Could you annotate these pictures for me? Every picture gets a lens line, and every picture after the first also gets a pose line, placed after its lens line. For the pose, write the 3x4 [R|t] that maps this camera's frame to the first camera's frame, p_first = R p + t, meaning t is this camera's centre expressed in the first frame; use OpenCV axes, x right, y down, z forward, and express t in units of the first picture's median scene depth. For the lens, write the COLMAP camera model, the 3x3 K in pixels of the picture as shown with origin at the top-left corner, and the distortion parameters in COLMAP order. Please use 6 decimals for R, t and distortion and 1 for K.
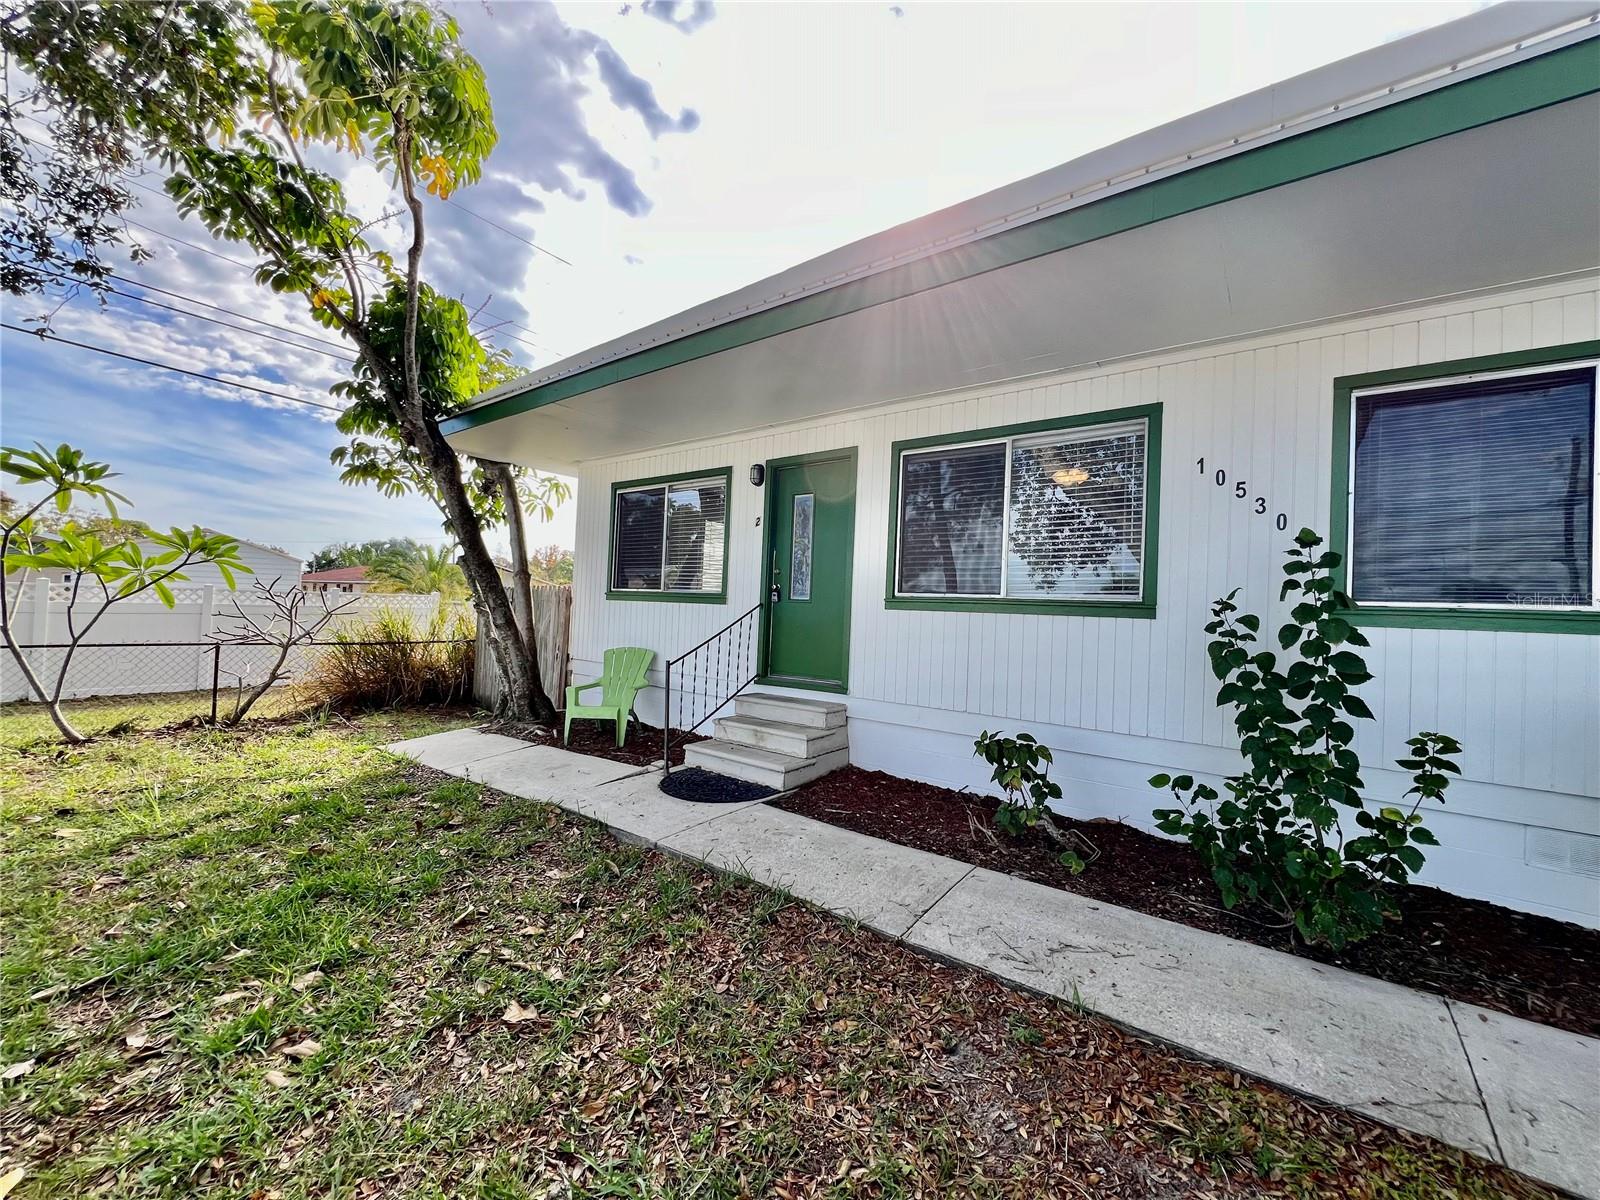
lens RADIAL K [[637.8, 0, 795.1], [0, 637.8, 595.7], [0, 0, 1]] dist [0.001294, 0.000134]
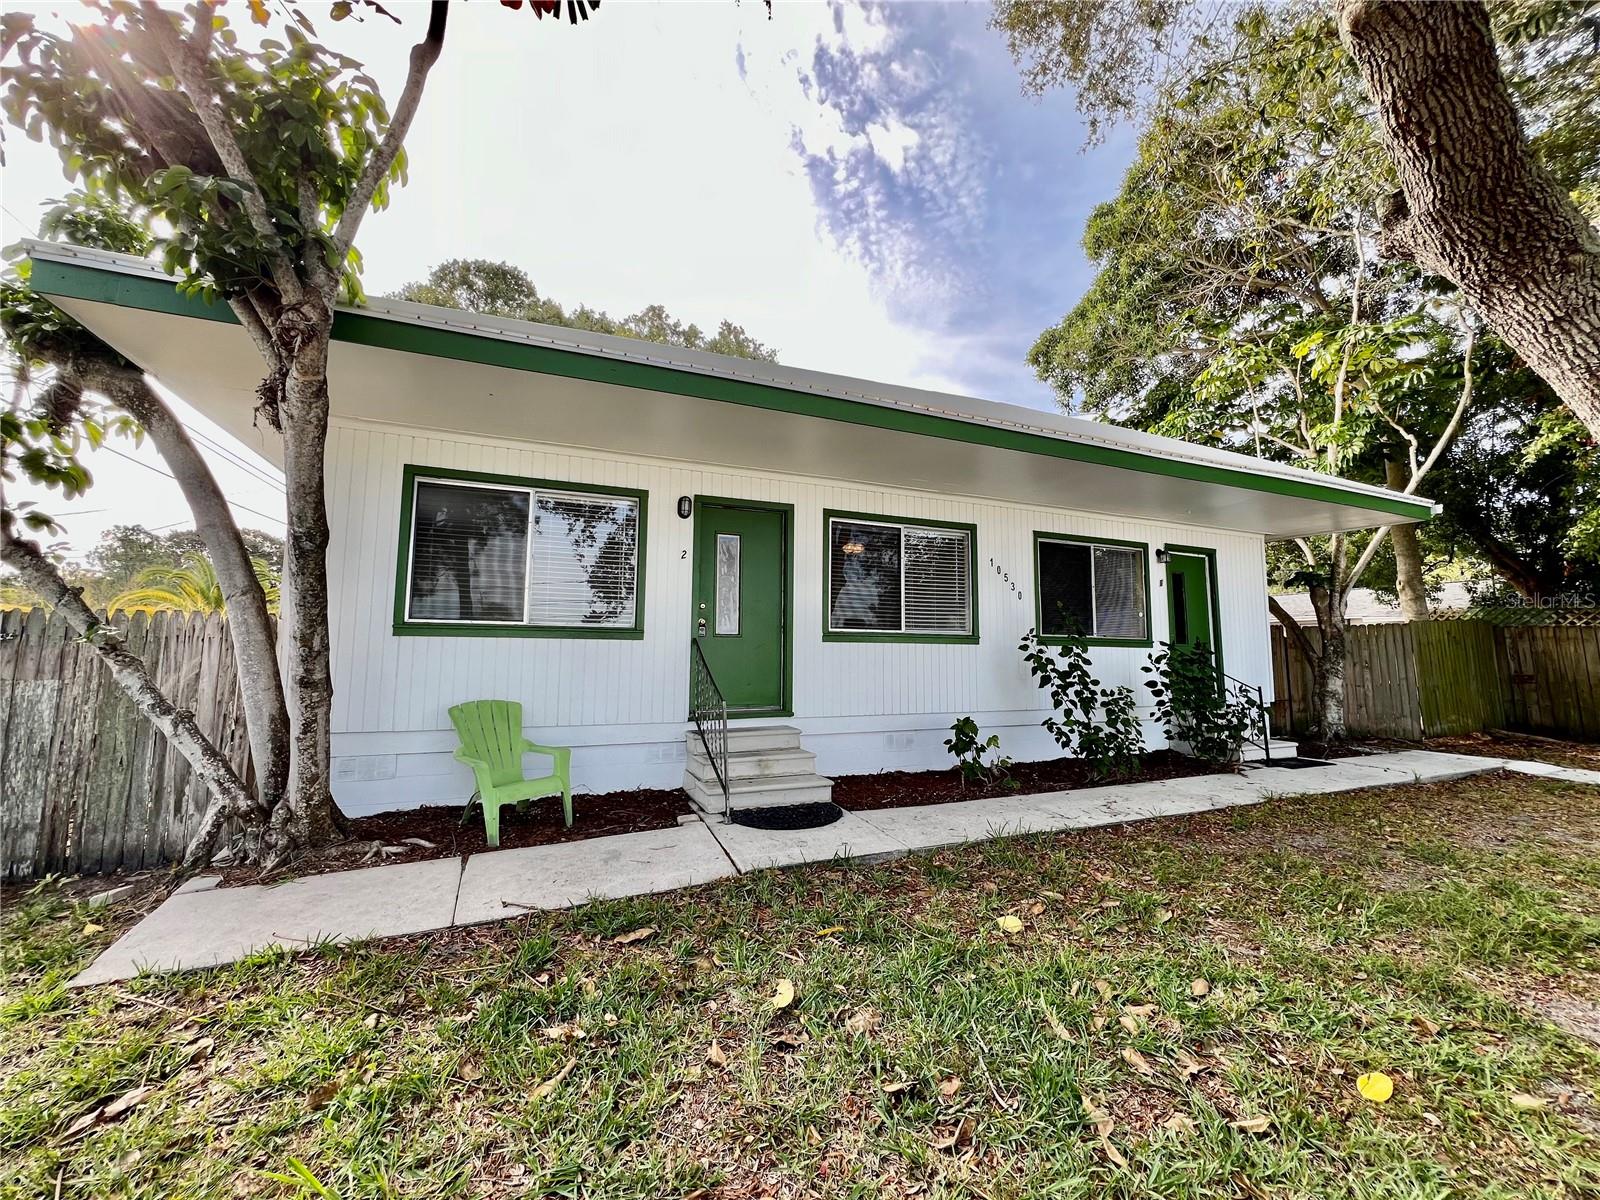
lens RADIAL K [[637.8, 0, 795.1], [0, 637.8, 595.7], [0, 0, 1]] dist [0.001294, 0.000134]
pose [[0.496697, 0.039394, 0.867030, -0.850213], [-0.009369, 0.999155, -0.040030, -0.016321], [-0.867874, 0.011760, 0.496646, 0.379984]]
